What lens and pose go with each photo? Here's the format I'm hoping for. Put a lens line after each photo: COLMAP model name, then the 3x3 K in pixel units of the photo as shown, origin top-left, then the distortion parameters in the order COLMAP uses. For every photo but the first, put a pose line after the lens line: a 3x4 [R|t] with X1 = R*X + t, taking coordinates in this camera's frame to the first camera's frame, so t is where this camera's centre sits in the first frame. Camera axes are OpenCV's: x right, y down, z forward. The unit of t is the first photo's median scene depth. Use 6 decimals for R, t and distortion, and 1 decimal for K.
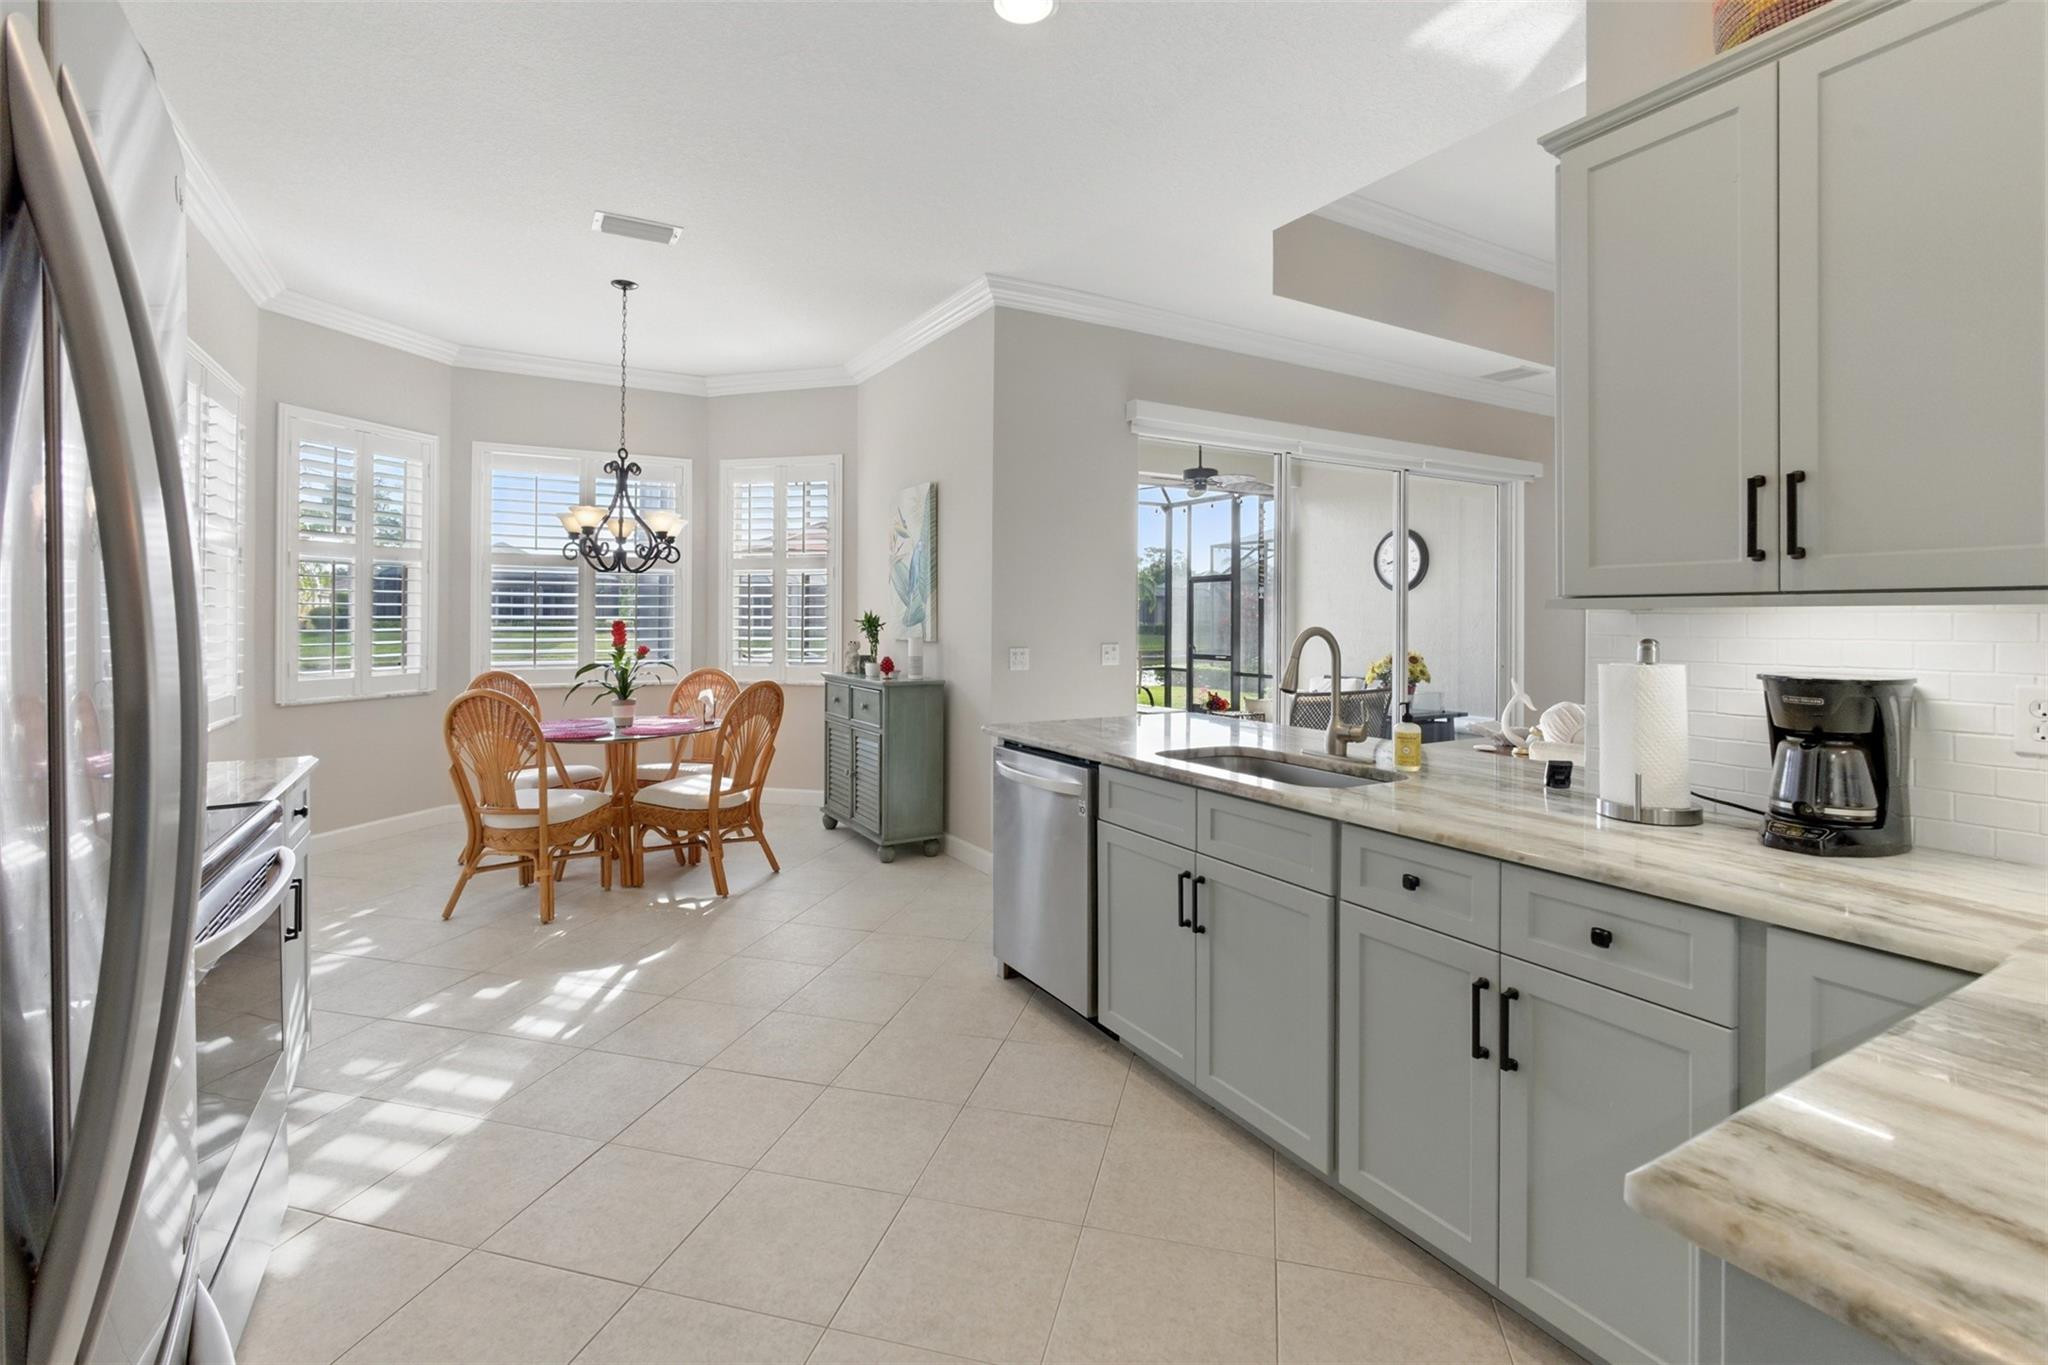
lens RADIAL K [[912.0, 0, 1016.9], [0, 912.0, 623.3], [0, 0, 1]] dist [0.000026, 0.000006]
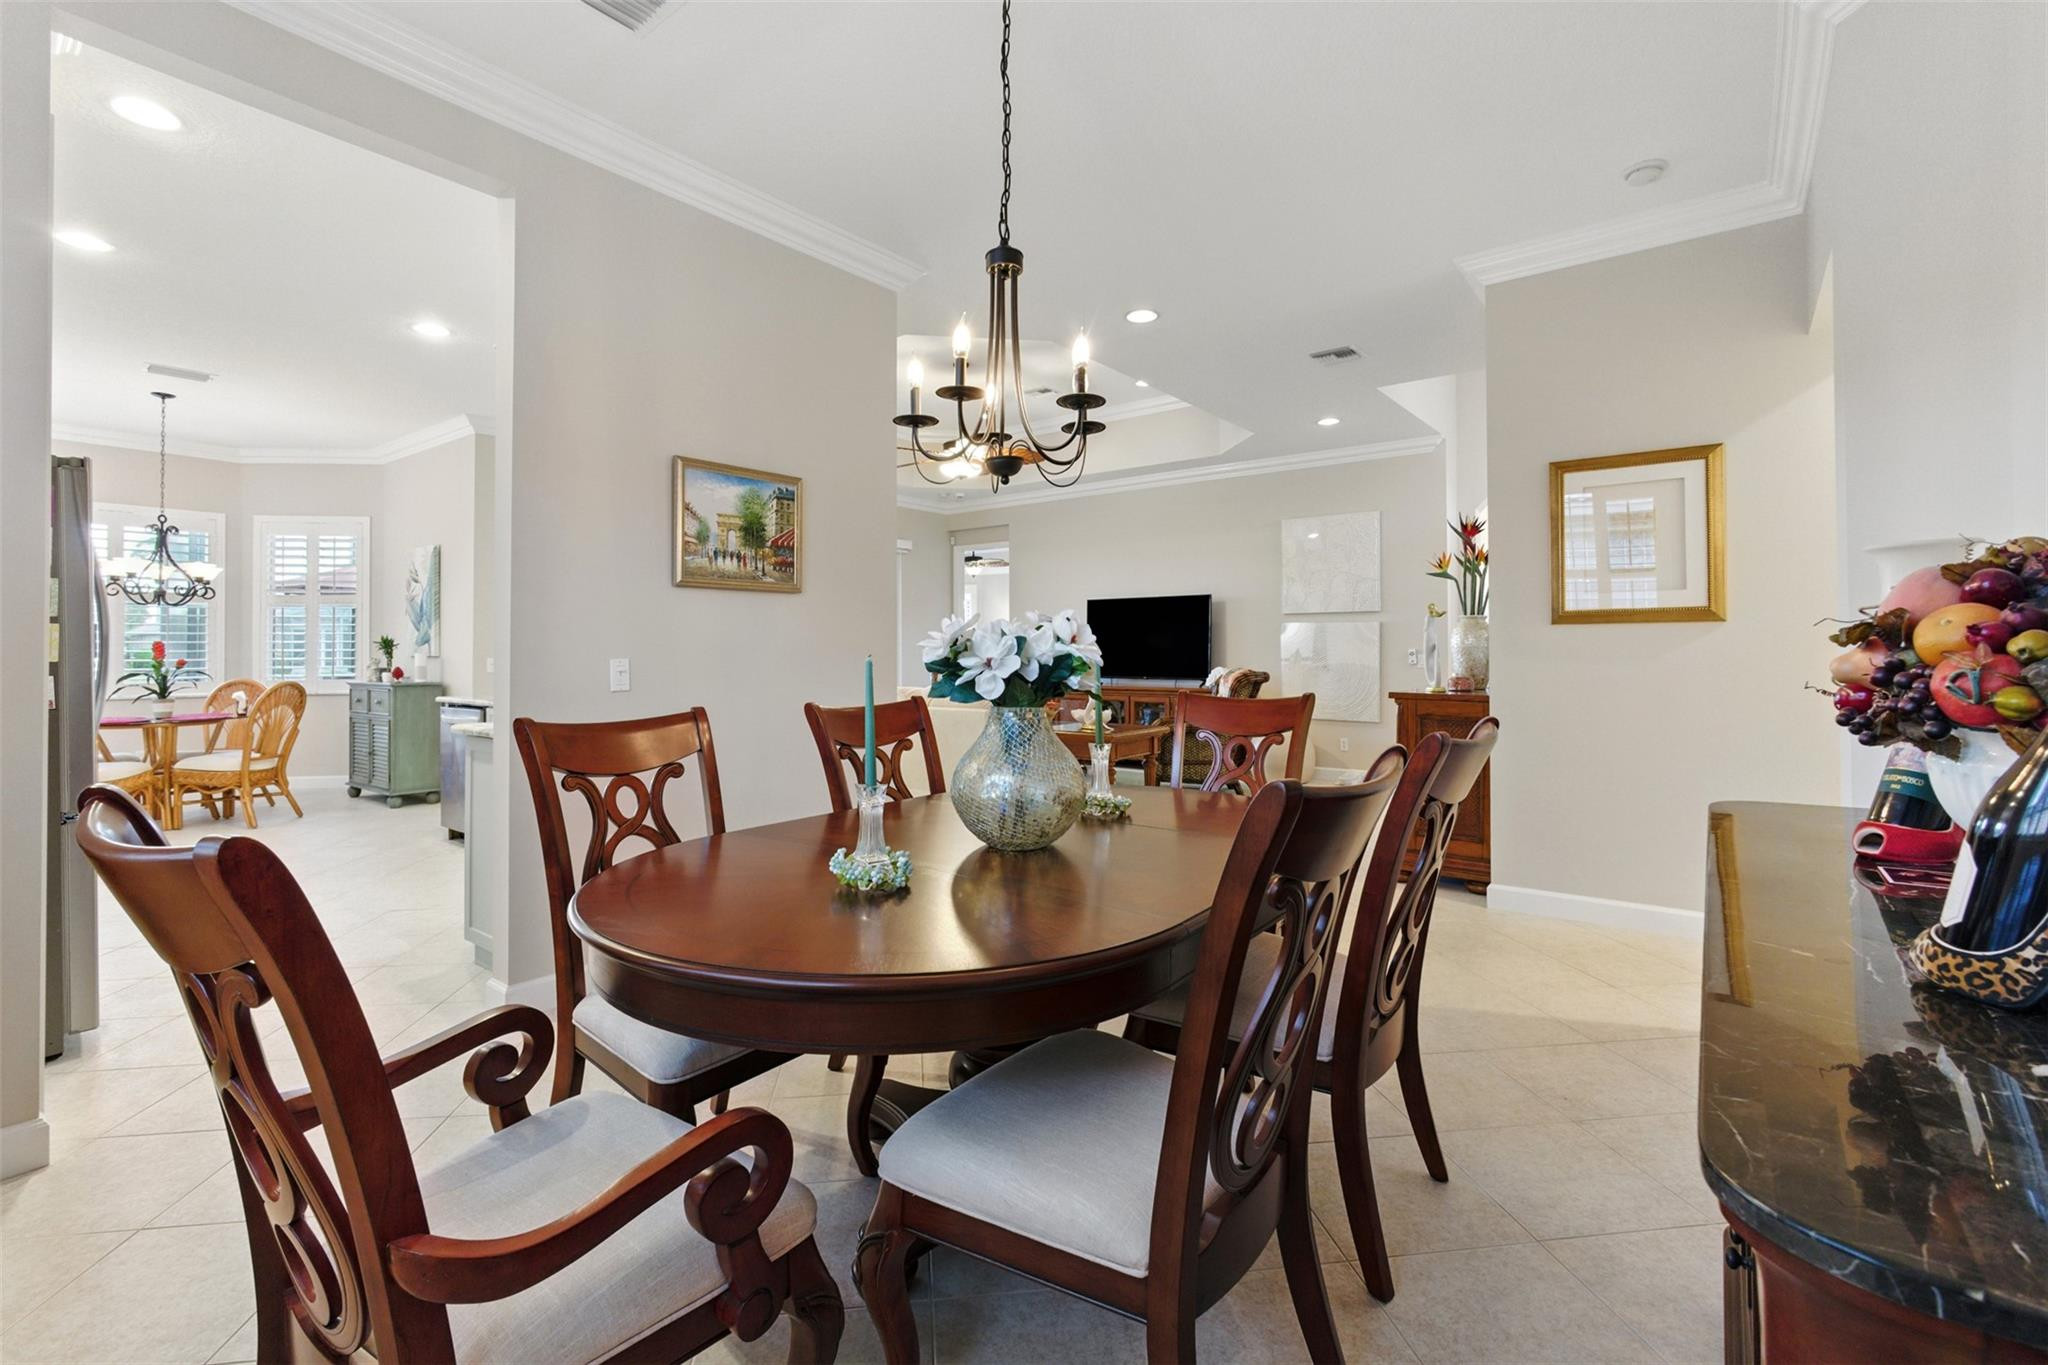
lens RADIAL K [[898.9, 0, 1014.7], [0, 898.9, 648.3], [0, 0, 1]] dist [0.001400, 0.000229]
pose [[0.928386, -0.005570, 0.371577, 0.244967], [0.010804, 0.999870, -0.012005, 0.037401], [-0.371461, 0.015160, 0.928325, -0.703444]]
